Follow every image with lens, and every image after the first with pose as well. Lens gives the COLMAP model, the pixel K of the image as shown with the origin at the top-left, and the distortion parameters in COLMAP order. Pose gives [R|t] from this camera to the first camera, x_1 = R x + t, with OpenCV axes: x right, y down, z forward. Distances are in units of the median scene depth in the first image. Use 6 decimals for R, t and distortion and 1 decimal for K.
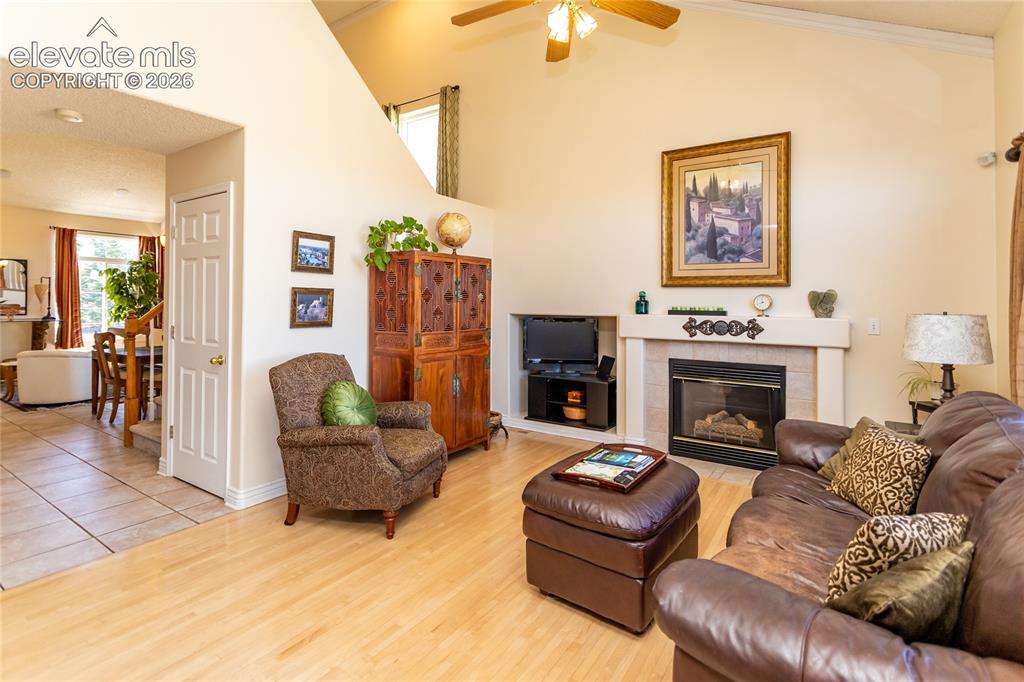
lens RADIAL K [[494.9, 0, 504.6], [0, 494.9, 296.4], [0, 0, 1]] dist [-0.000617, 0.002929]
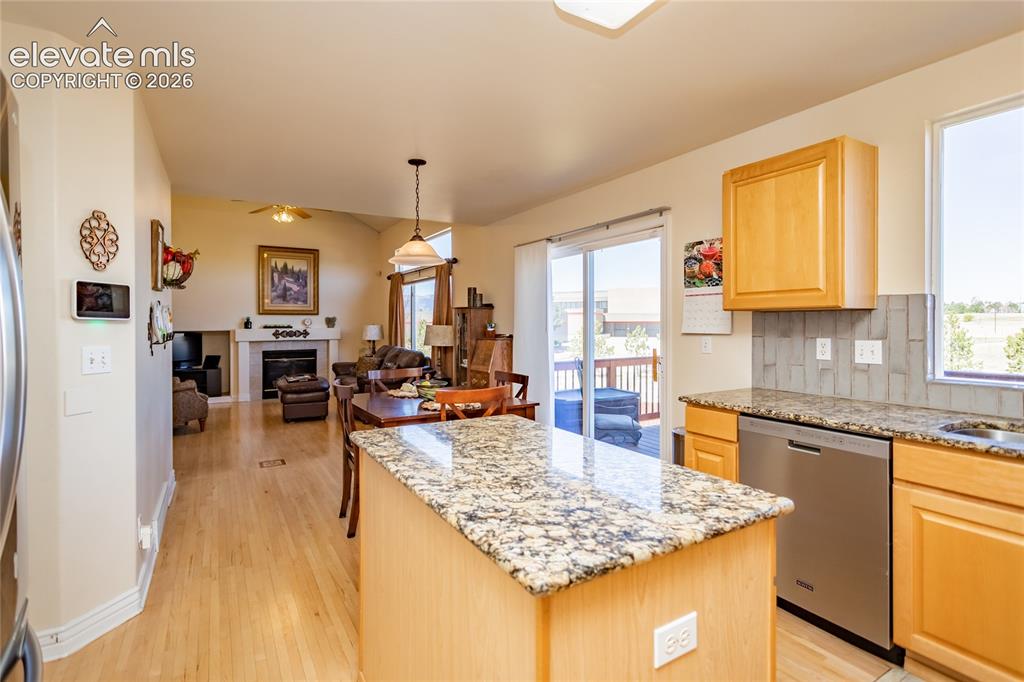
lens RADIAL K [[494.9, 0, 510.6], [0, 494.9, 325.4], [0, 0, 1]] dist [-0.000617, 0.002929]
pose [[0.416885, -0.012151, 0.908878, -1.150838], [-0.001218, 0.999902, 0.013927, -0.005101], [-0.908959, -0.006913, 0.416829, -0.793321]]
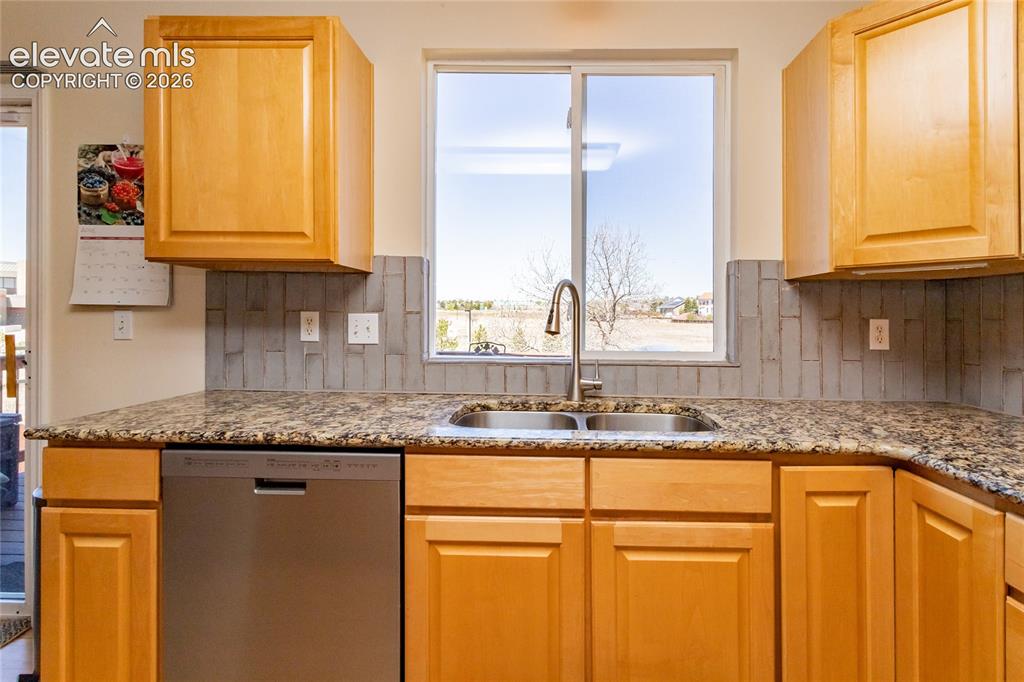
lens RADIAL K [[494.9, 0, 523.3], [0, 494.9, 328.3], [0, 0, 1]] dist [-0.000617, 0.002929]
pose [[-0.517198, -0.031008, 0.855304, -0.876731], [-0.018913, 0.999514, 0.024800, 0.022242], [-0.855657, -0.003350, -0.517533, -0.828919]]
